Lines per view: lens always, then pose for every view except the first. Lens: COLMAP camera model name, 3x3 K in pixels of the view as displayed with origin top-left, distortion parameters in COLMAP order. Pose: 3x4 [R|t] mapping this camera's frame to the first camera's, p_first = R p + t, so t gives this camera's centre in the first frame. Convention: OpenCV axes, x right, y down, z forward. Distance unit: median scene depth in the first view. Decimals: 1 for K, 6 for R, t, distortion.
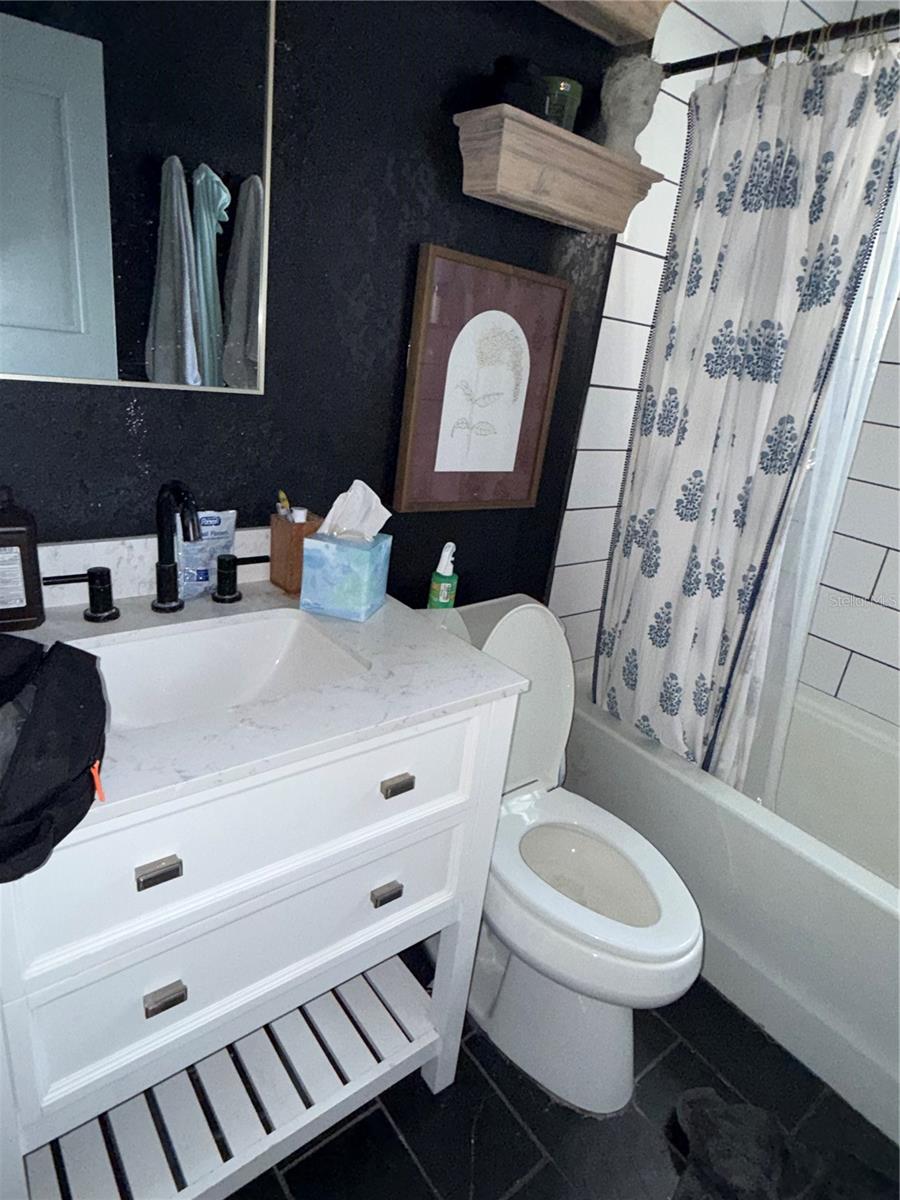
lens RADIAL K [[689.7, 0, 450.0], [0, 689.7, 600.0], [0, 0, 1]] dist [-0.002959, -0.000950]
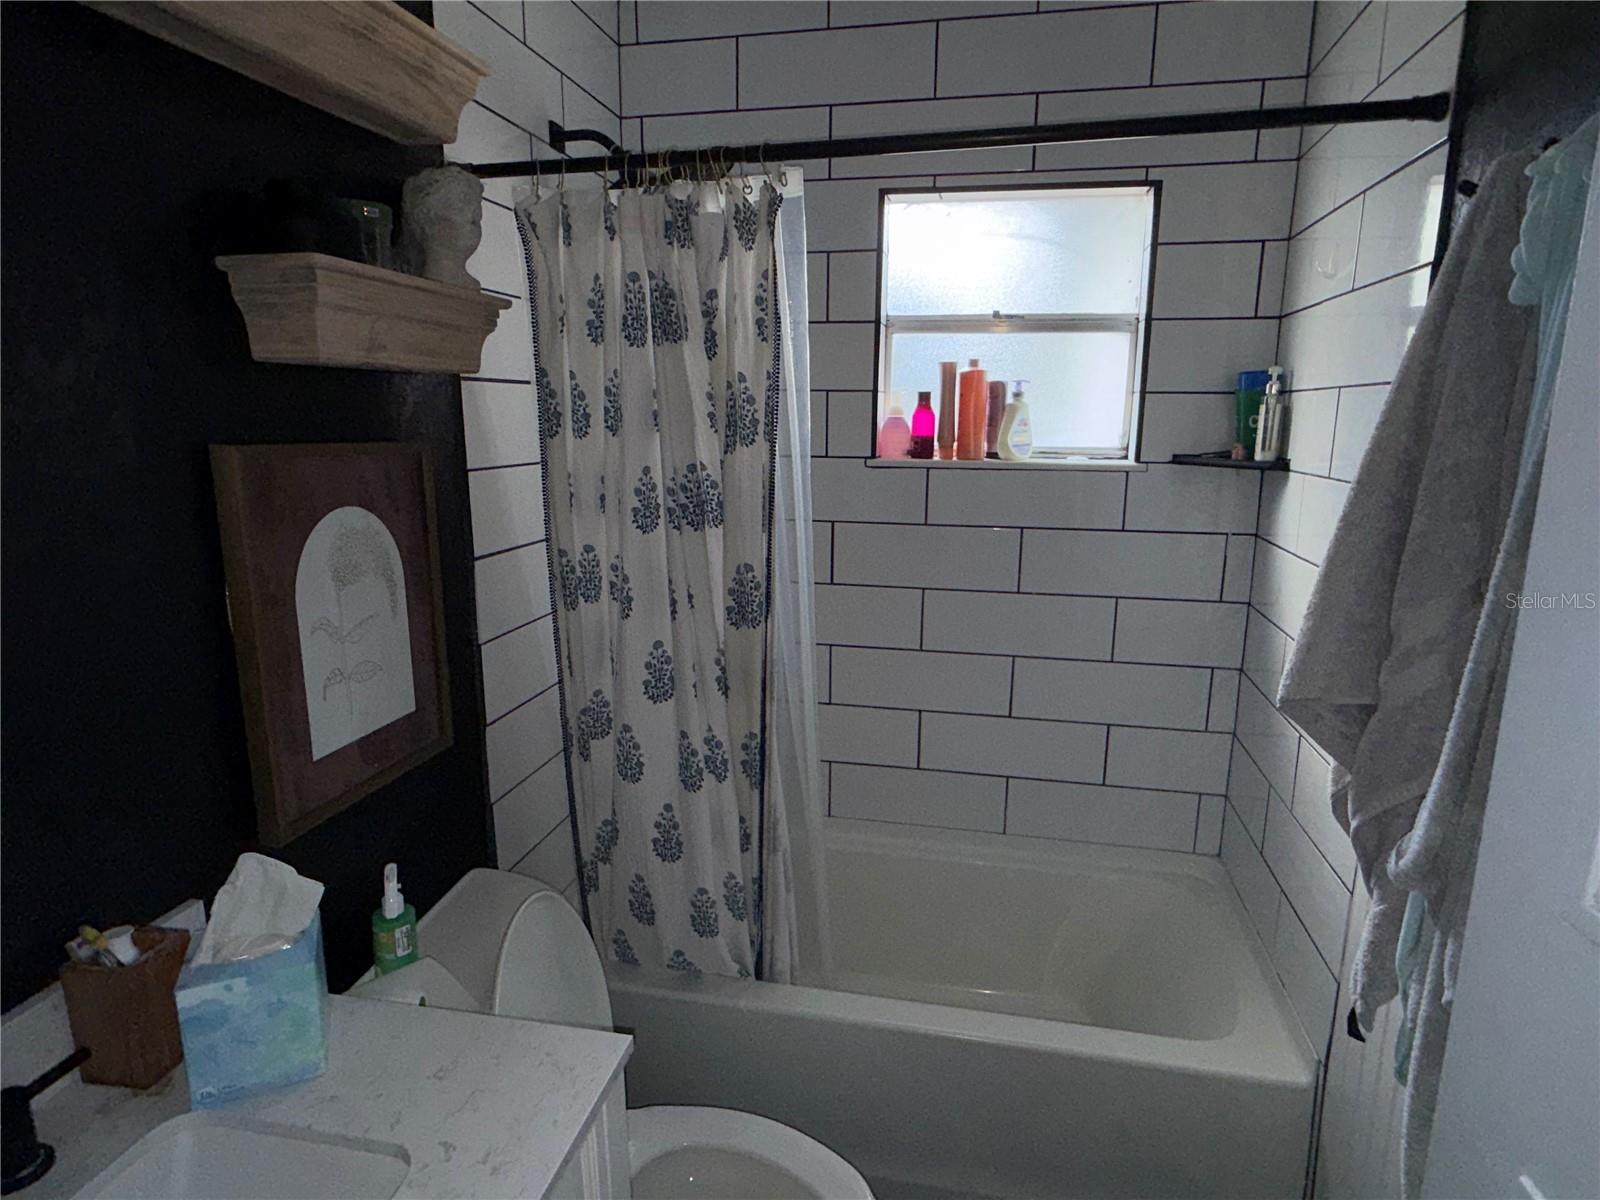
lens RADIAL K [[919.5, 0, 796.9], [0, 919.5, 610.0], [0, 0, 1]] dist [-0.002959, -0.000950]
pose [[0.763361, -0.255150, 0.593447, -0.149722], [0.314788, 0.949157, 0.003169, -0.182180], [-0.564083, 0.184391, 0.804867, 0.039577]]
